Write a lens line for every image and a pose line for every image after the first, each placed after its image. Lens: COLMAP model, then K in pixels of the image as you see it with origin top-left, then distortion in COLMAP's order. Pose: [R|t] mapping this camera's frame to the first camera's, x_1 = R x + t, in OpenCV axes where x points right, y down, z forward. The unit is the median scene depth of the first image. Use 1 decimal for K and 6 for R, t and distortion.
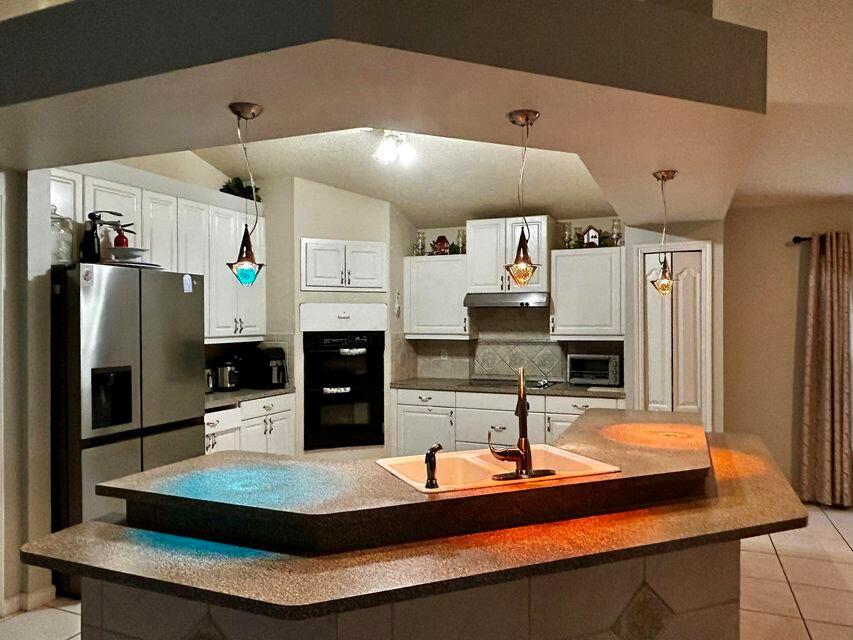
lens RADIAL K [[615.1, 0, 426.5], [0, 615.1, 320.0], [0, 0, 1]] dist [0.005984, -0.065663]
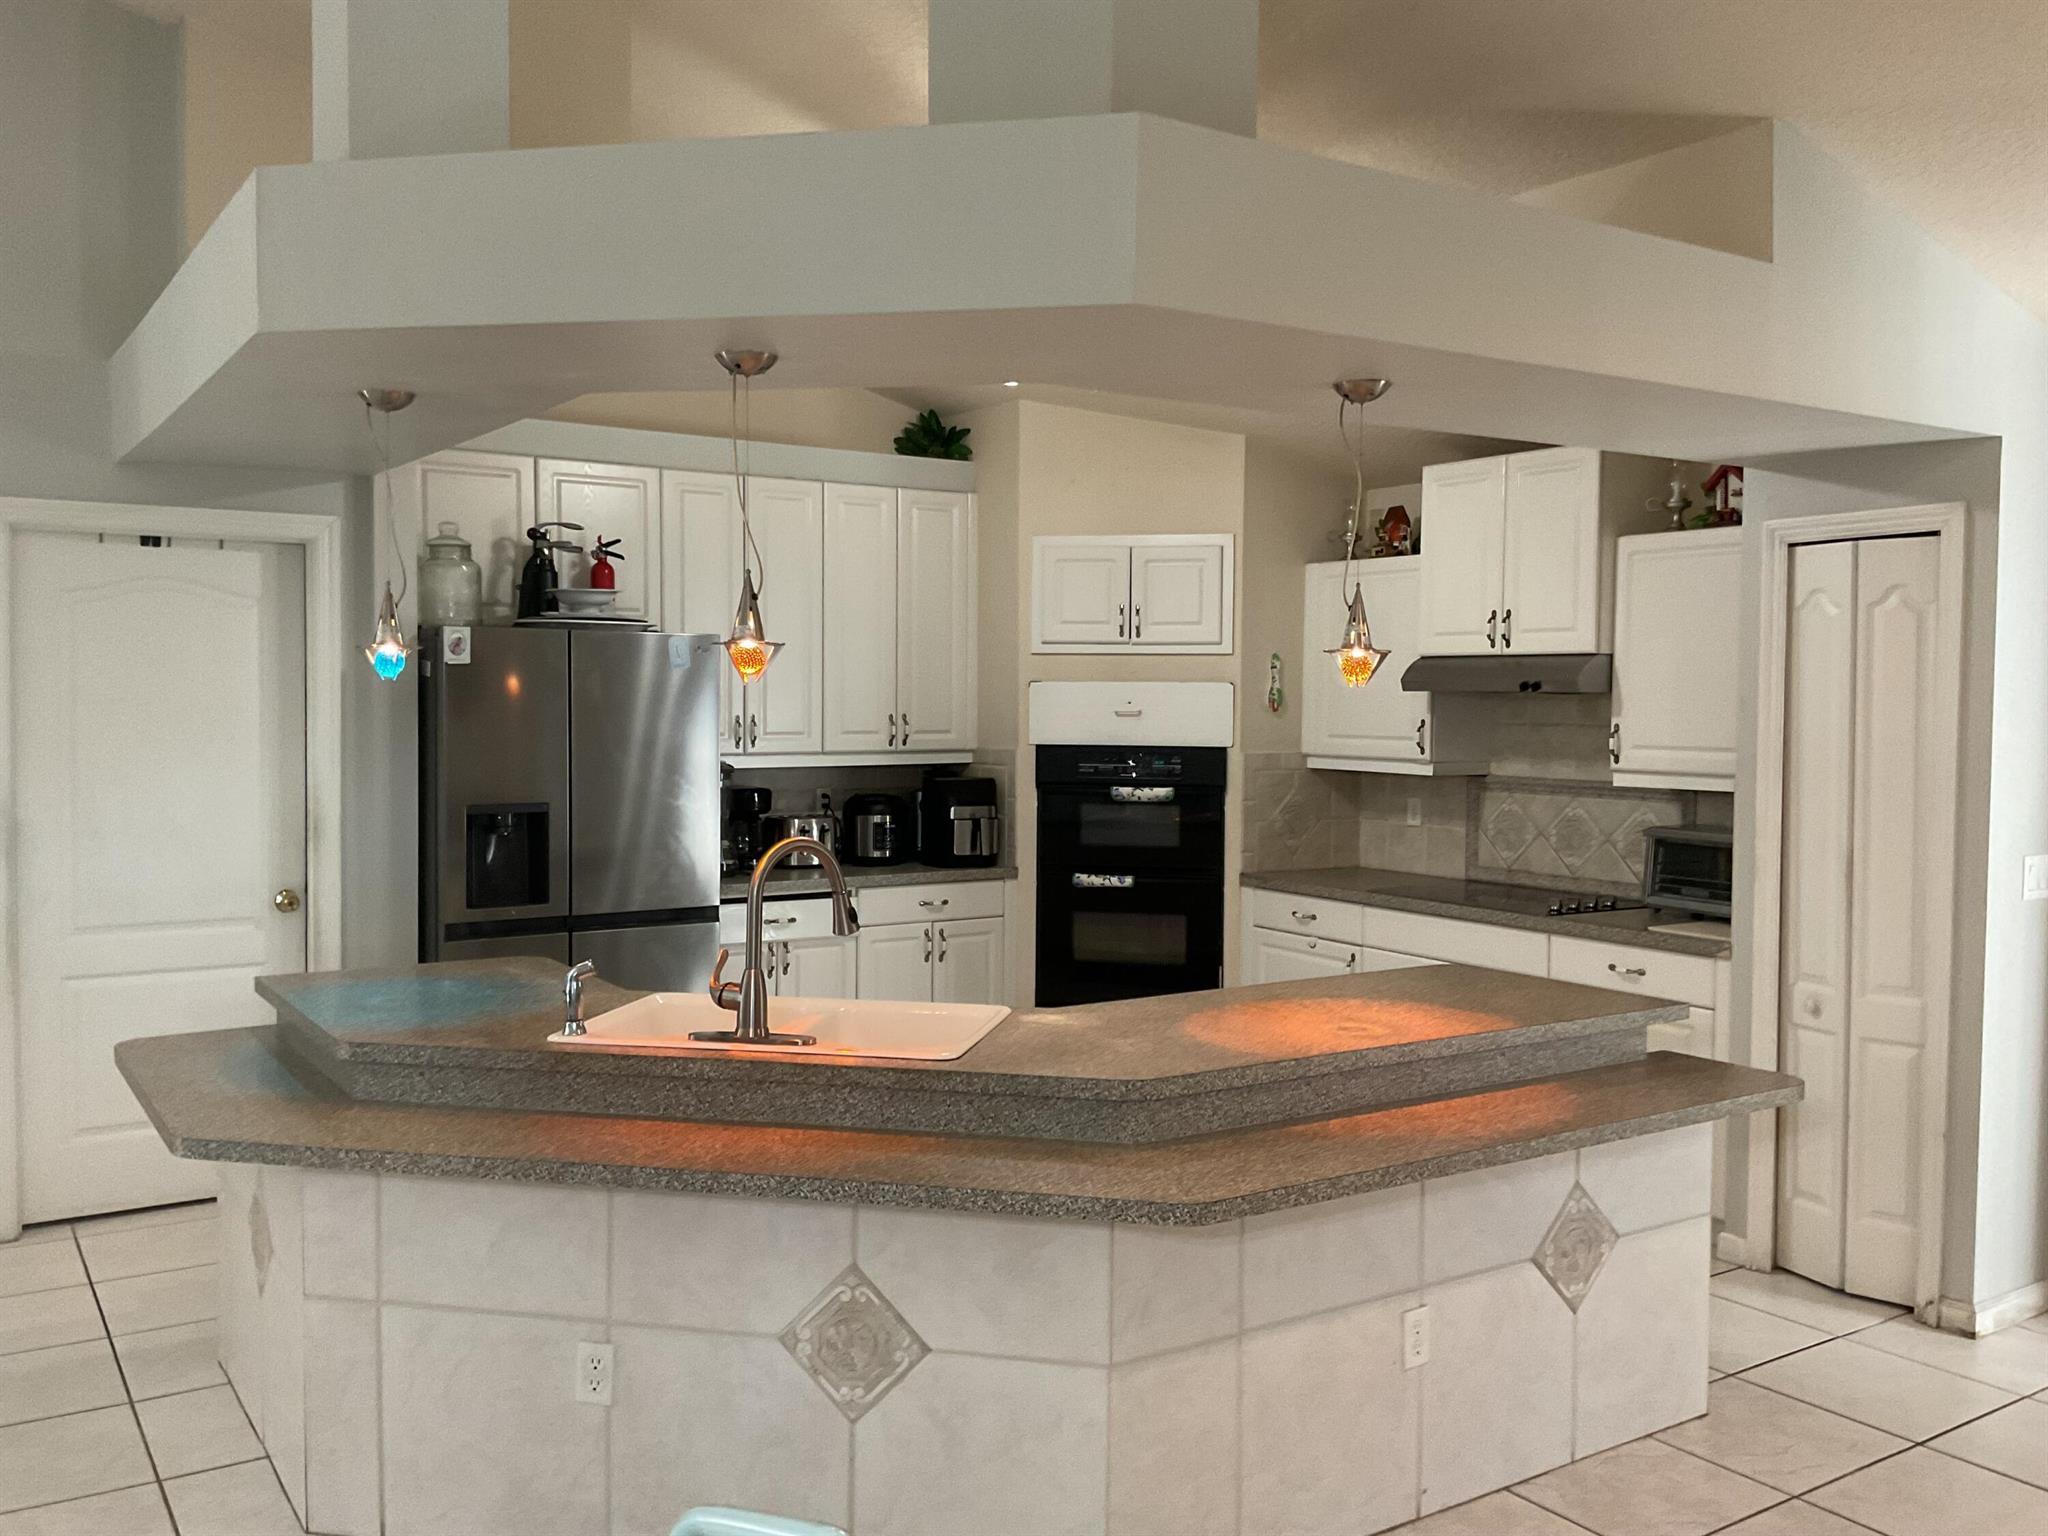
lens RADIAL K [[1701.3, 0, 1024.0], [0, 1701.3, 768.0], [0, 0, 1]] dist [0.013443, -0.001130]
pose [[0.829044, 0.032596, -0.558233, 0.478921], [-0.008098, 0.998895, 0.046302, -0.021443], [0.559125, -0.033866, 0.828391, -0.032692]]
